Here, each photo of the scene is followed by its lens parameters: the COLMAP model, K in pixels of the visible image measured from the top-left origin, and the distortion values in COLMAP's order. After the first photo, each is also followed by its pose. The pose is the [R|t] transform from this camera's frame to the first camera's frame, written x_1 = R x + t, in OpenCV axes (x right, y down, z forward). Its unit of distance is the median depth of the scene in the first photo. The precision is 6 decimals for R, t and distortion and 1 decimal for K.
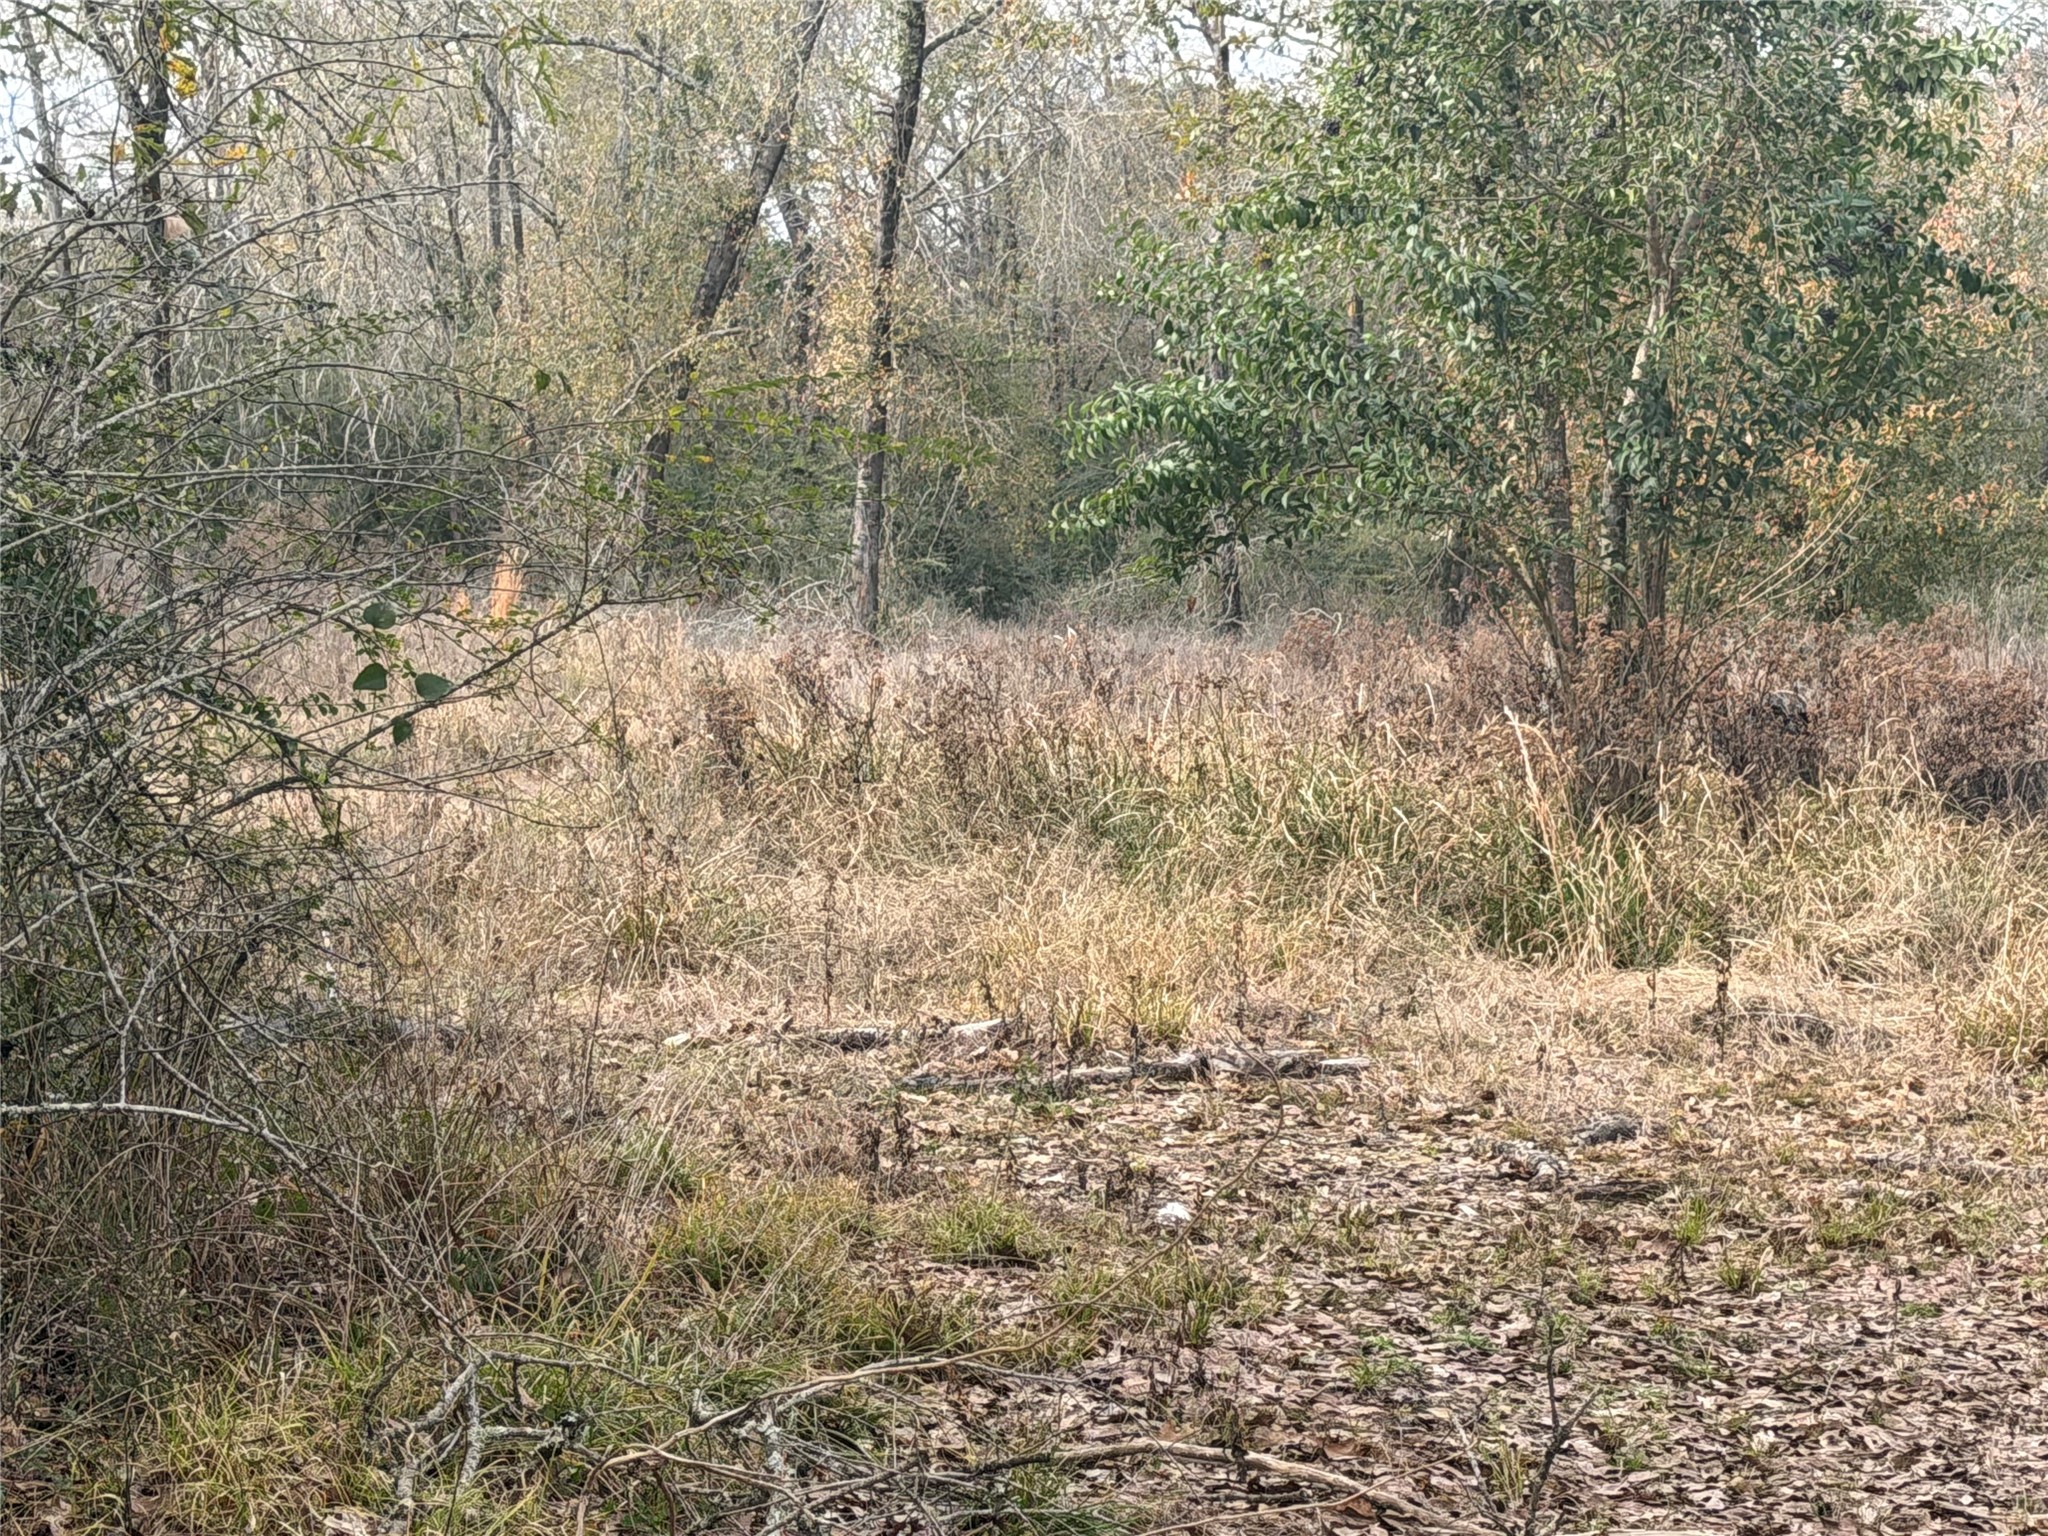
lens RADIAL K [[5623.7, 0, 1033.7], [0, 5623.7, 771.6], [0, 0, 1]] dist [0.054343, 0.000000]
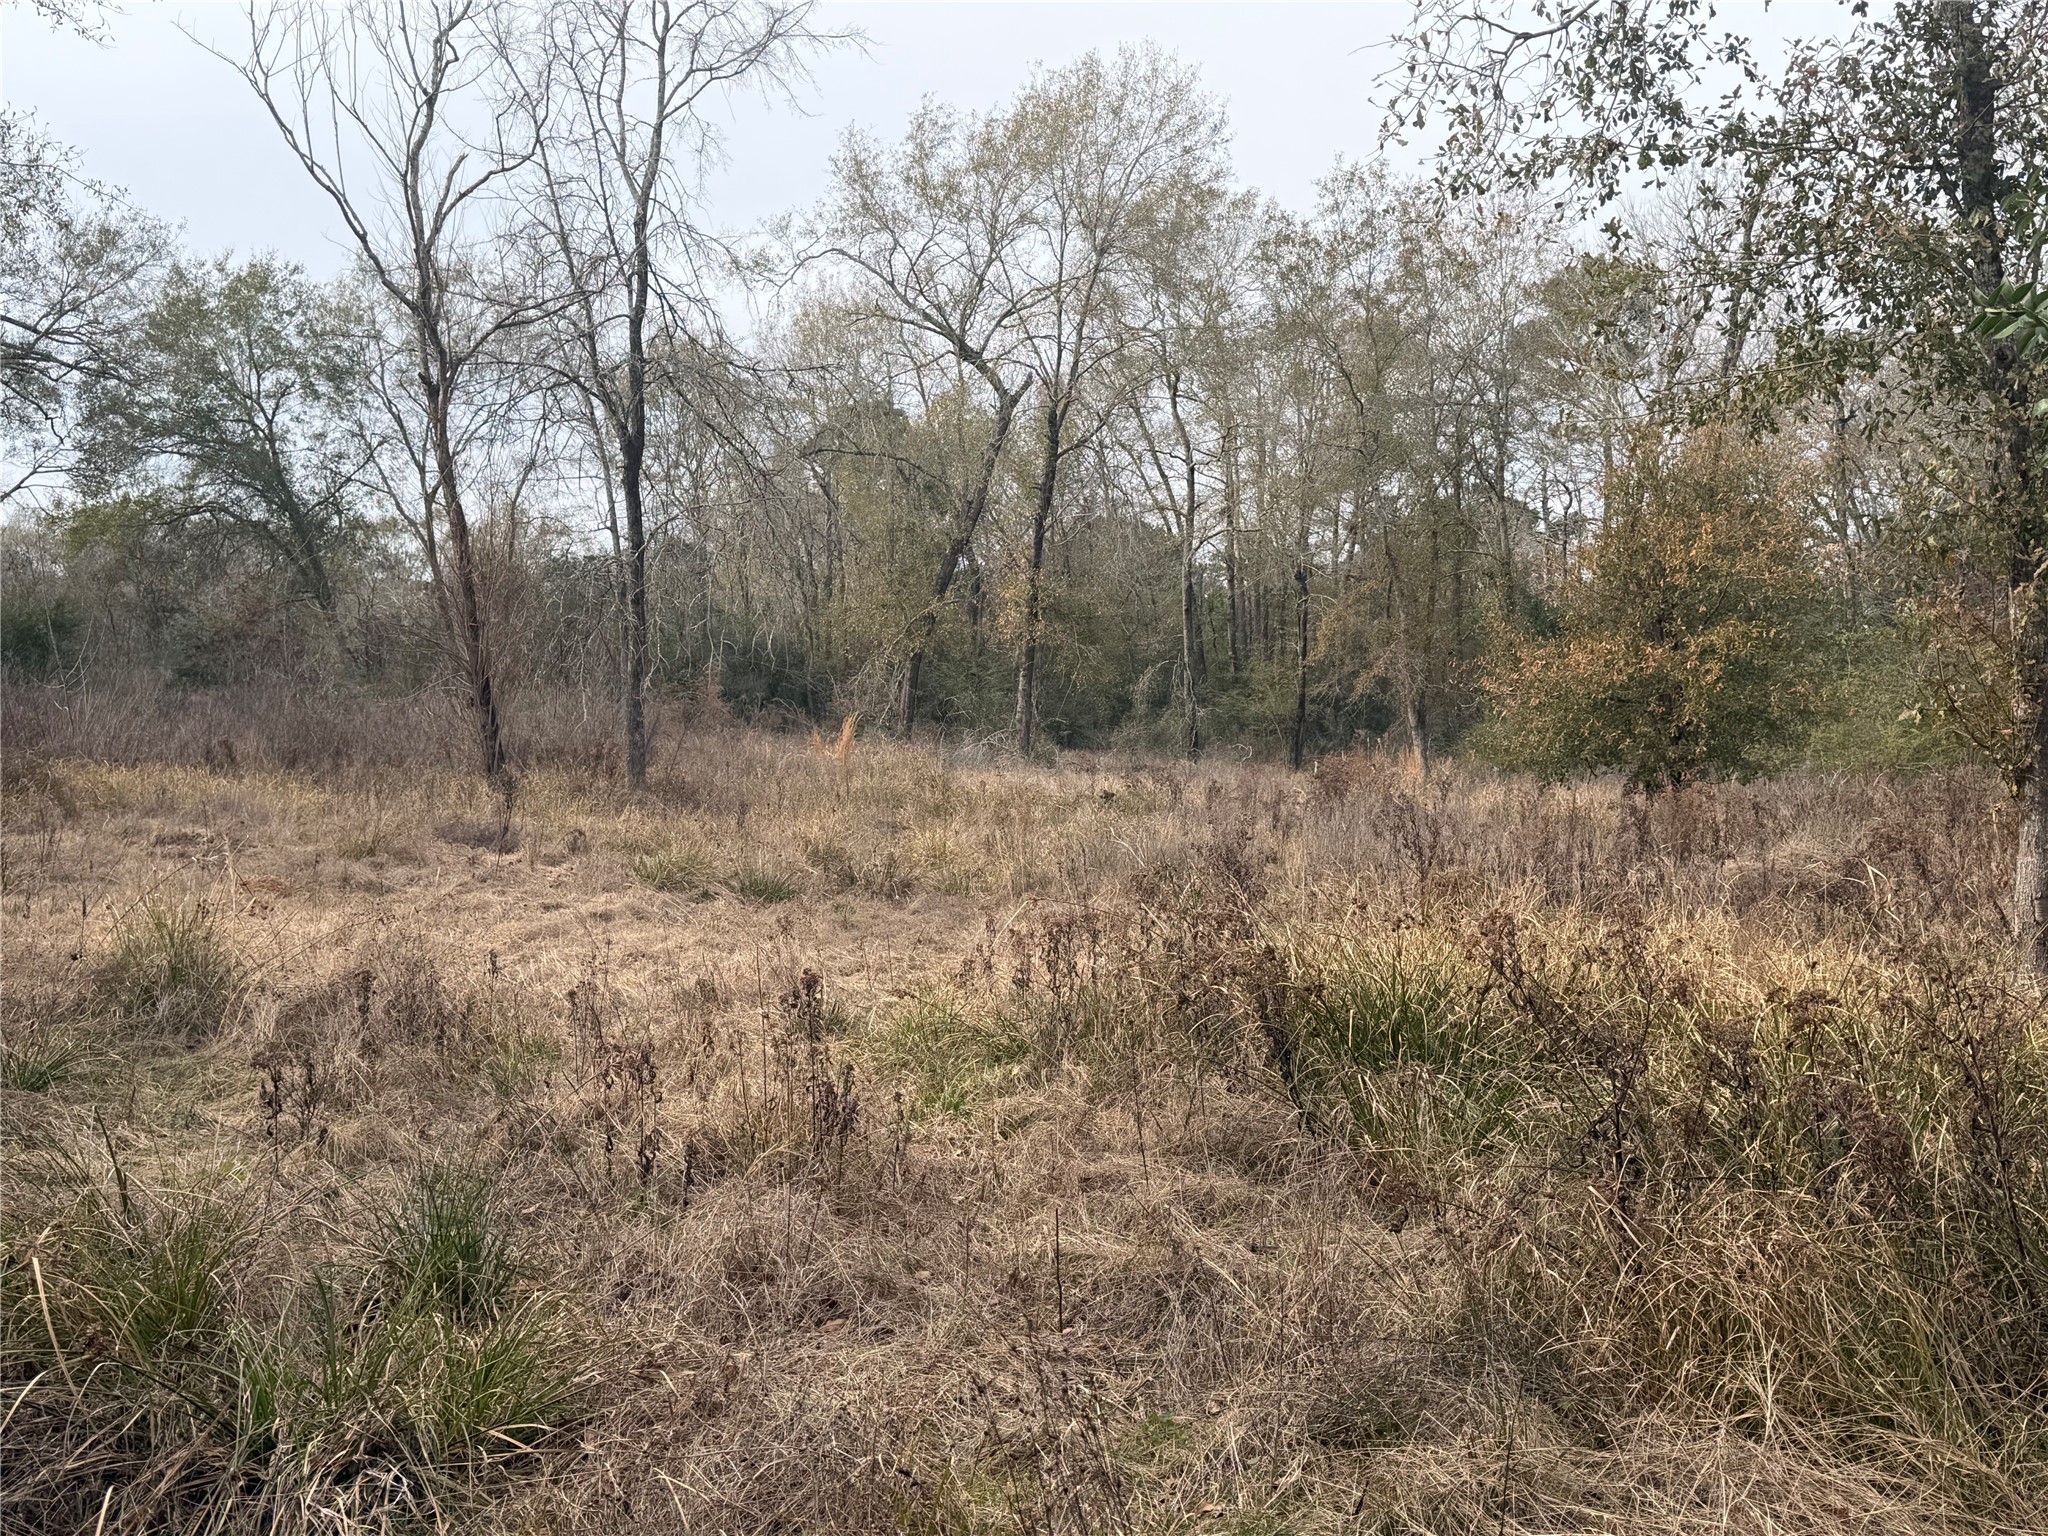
lens RADIAL K [[2231.9, 0, 1013.8], [0, 2231.9, 771.0], [0, 0, 1]] dist [0.054606, 0.000000]
pose [[0.999901, 0.011739, -0.007753, -0.026494], [-0.011844, 0.999837, -0.013628, -0.008706], [0.007592, 0.013719, 0.999877, 0.225055]]
